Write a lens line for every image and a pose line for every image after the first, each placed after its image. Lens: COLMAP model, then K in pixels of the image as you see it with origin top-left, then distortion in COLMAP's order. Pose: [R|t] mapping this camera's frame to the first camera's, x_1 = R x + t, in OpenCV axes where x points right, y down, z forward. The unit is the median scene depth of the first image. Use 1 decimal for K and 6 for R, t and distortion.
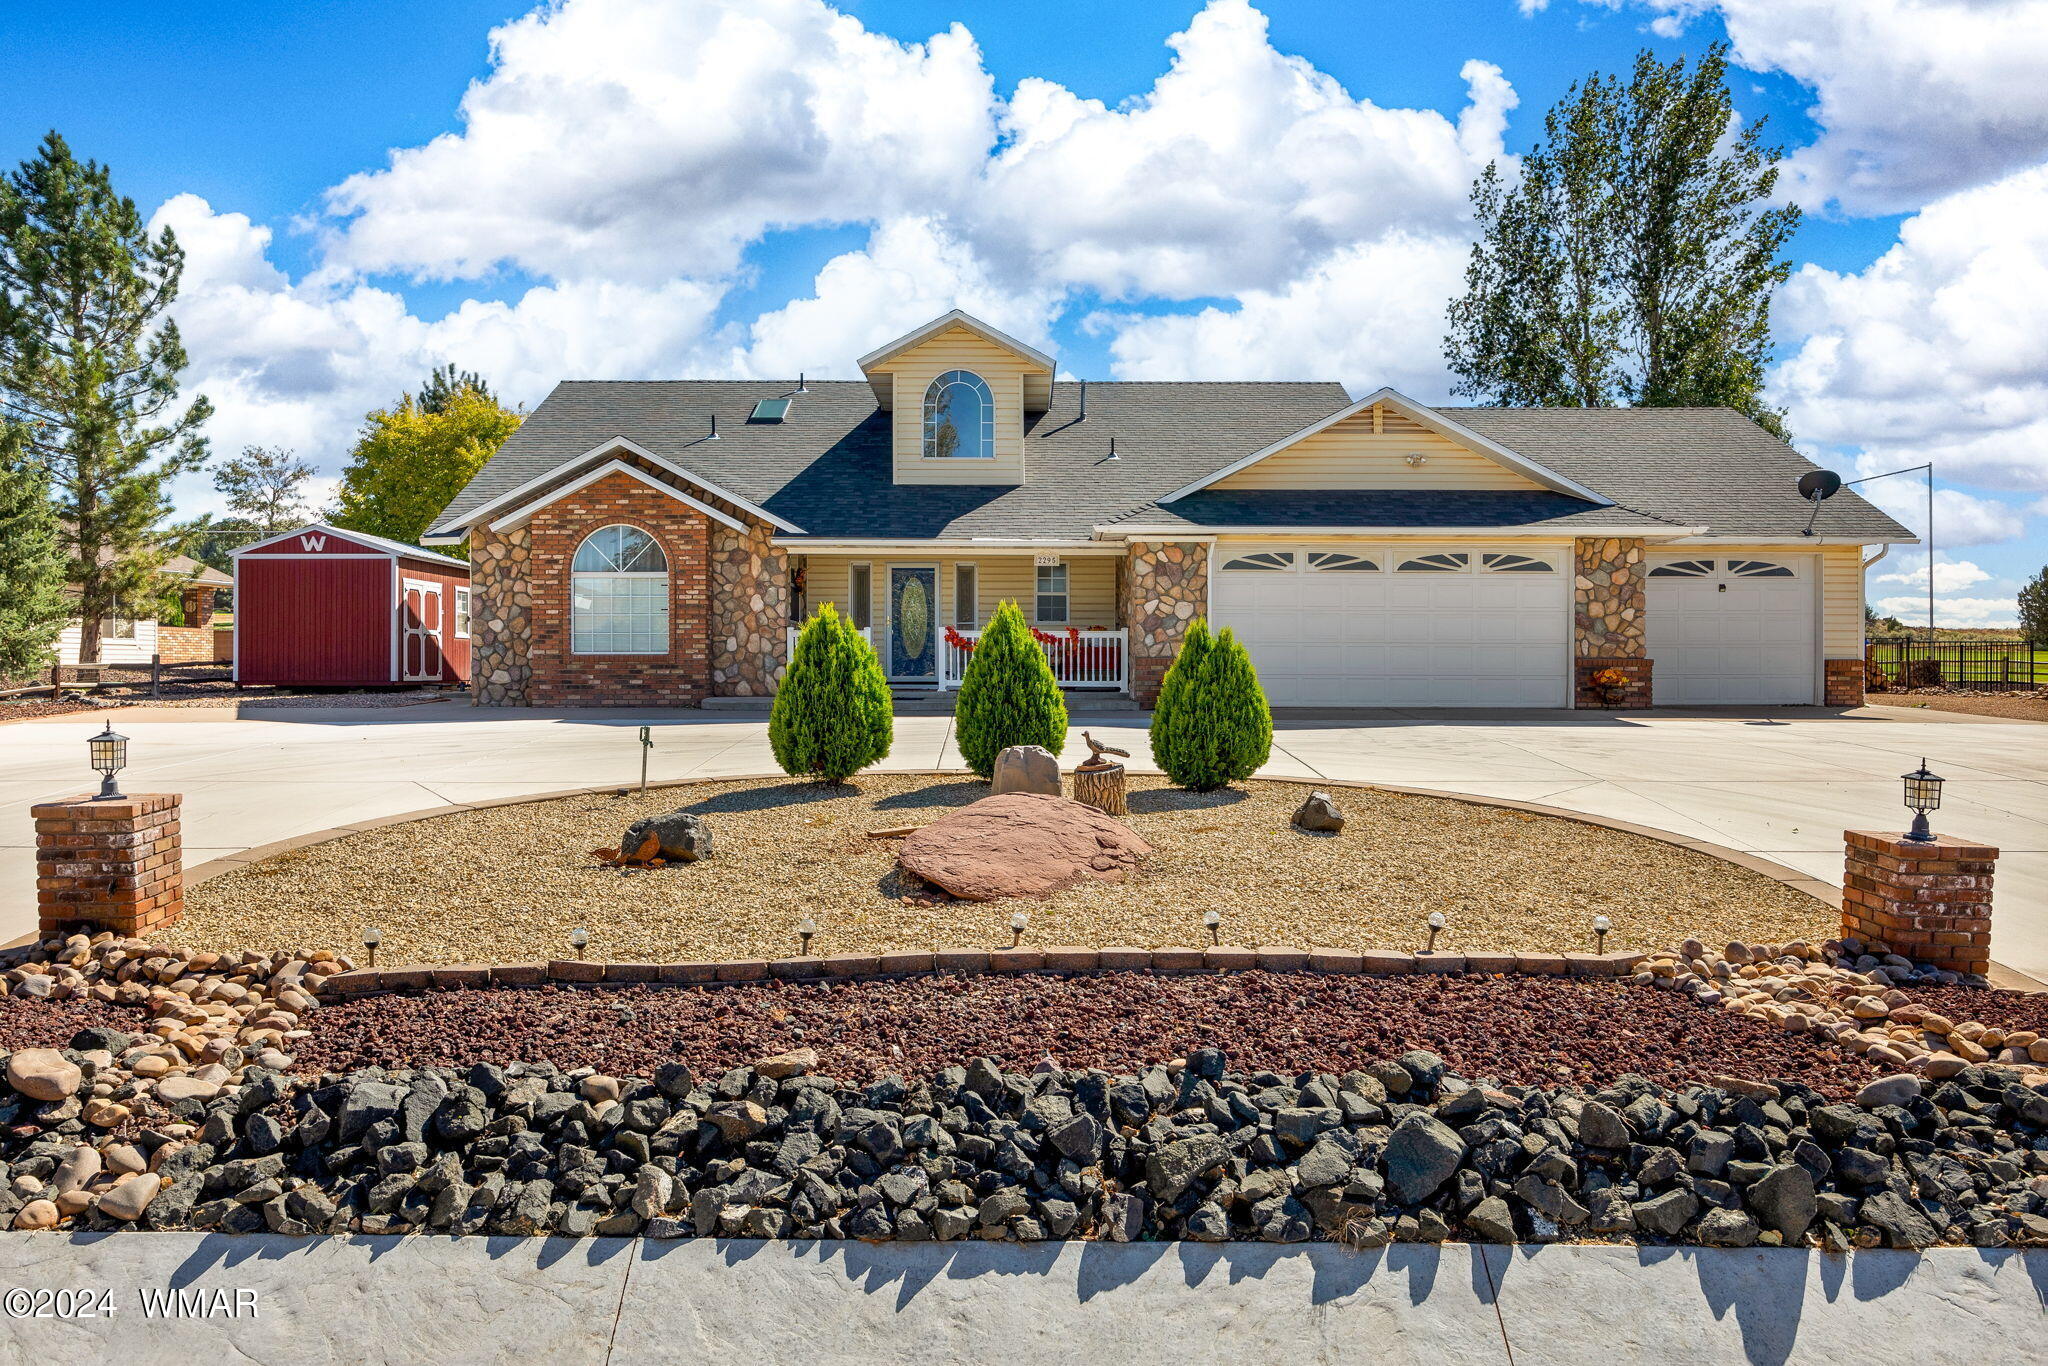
lens RADIAL K [[1560.0, 0, 1024.3], [0, 1560.0, 682.3], [0, 0, 1]] dist [-0.006397, -0.002707]
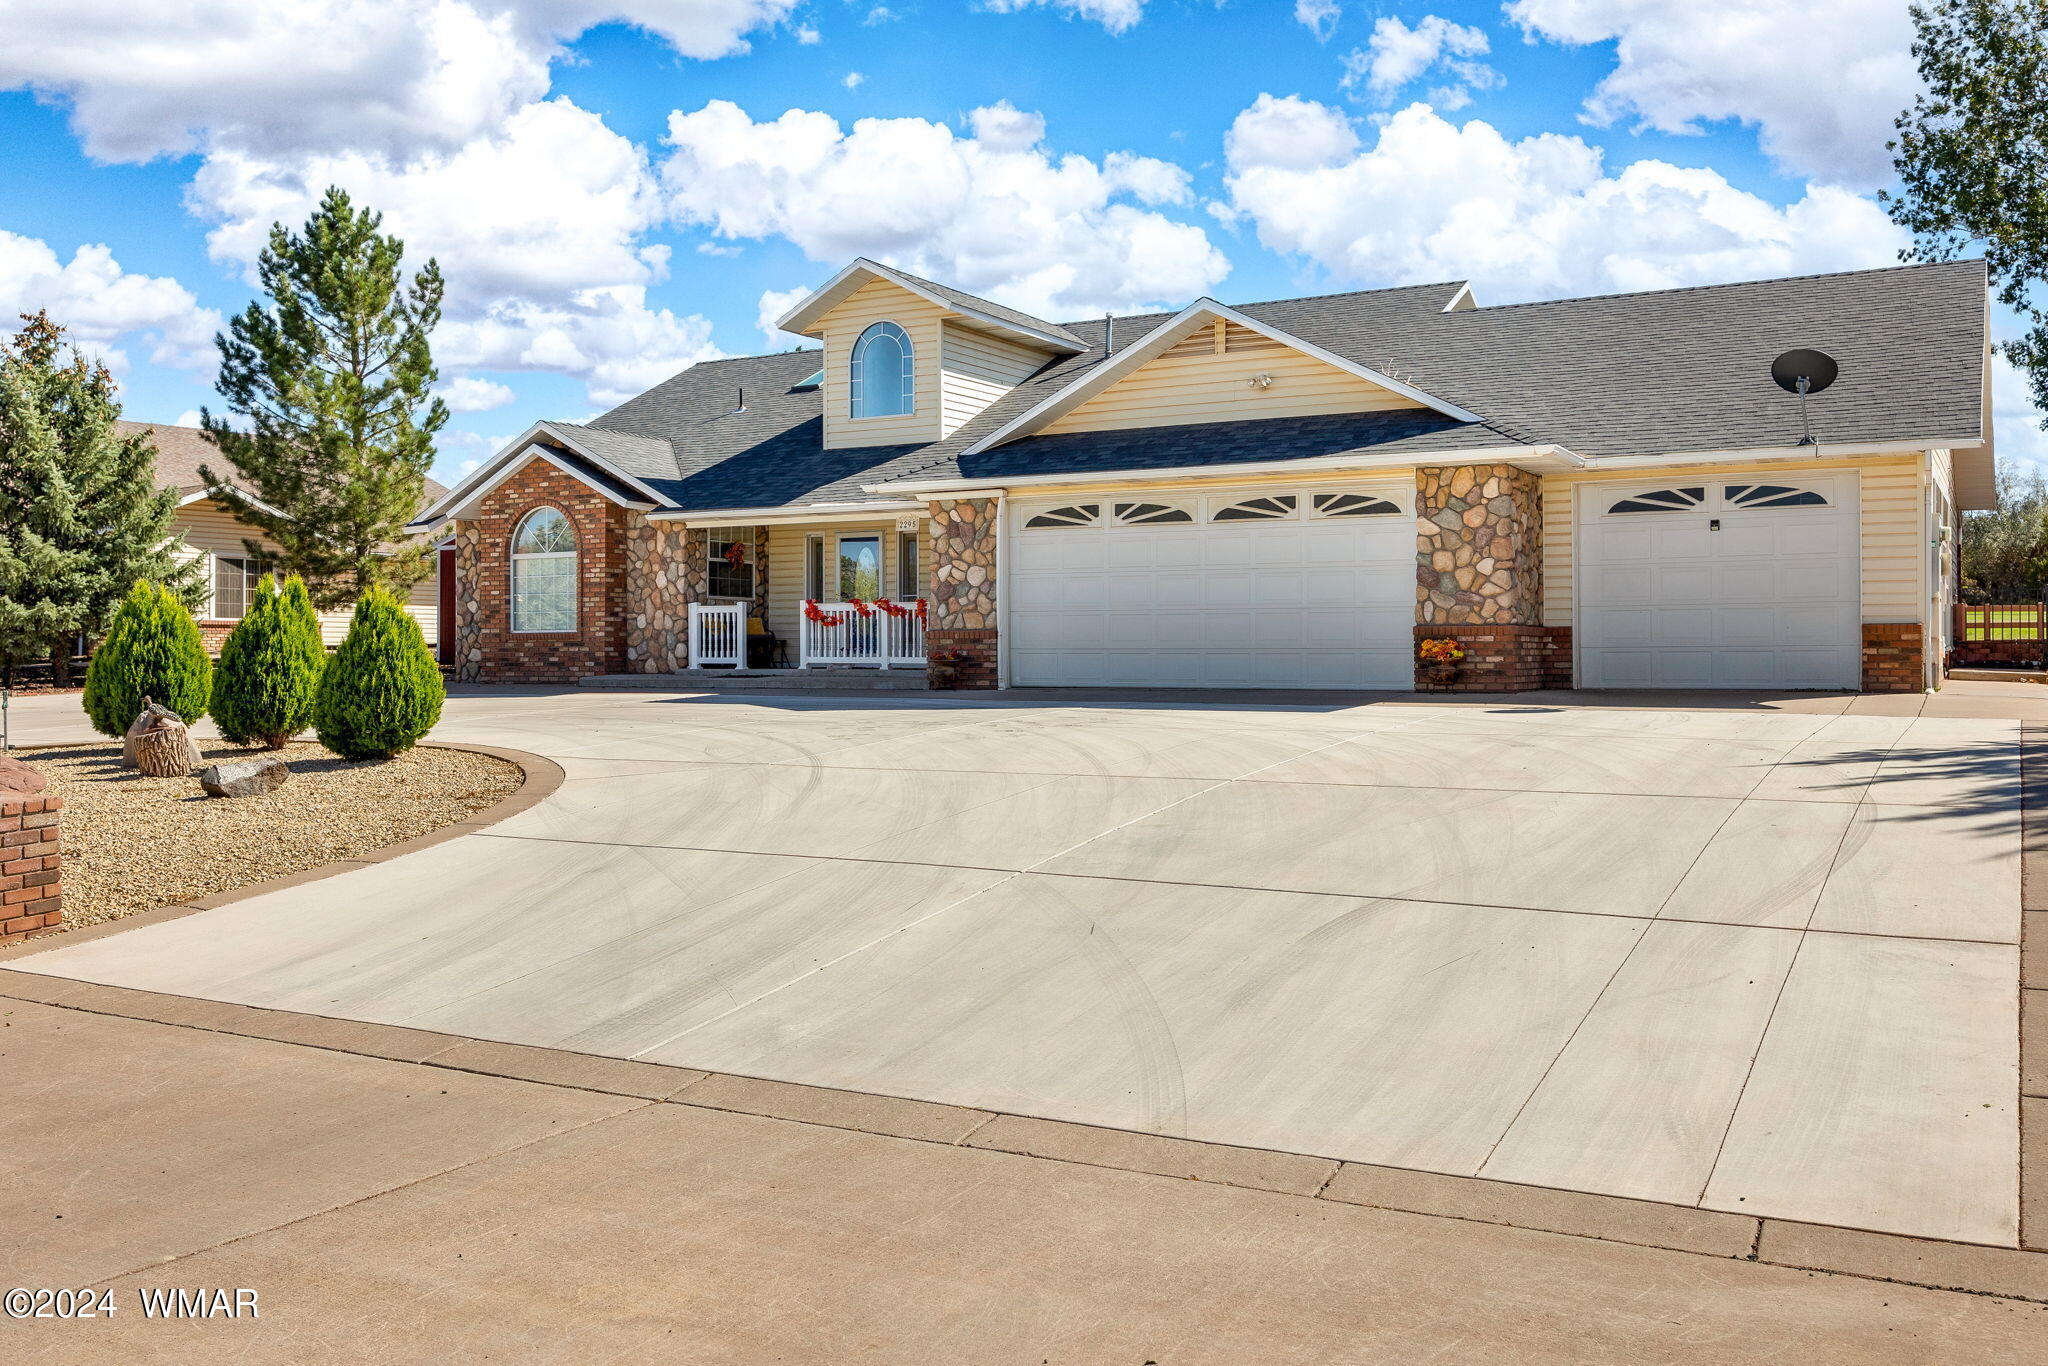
lens RADIAL K [[1687.8, 0, 1027.8], [0, 1687.8, 667.2], [0, 0, 1]] dist [-0.011003, 0.000745]
pose [[0.876617, 0.000175, -0.481189, 0.561181], [0.001795, 0.999992, 0.003634, 0.001513], [0.481186, -0.004049, 0.876609, 0.174851]]
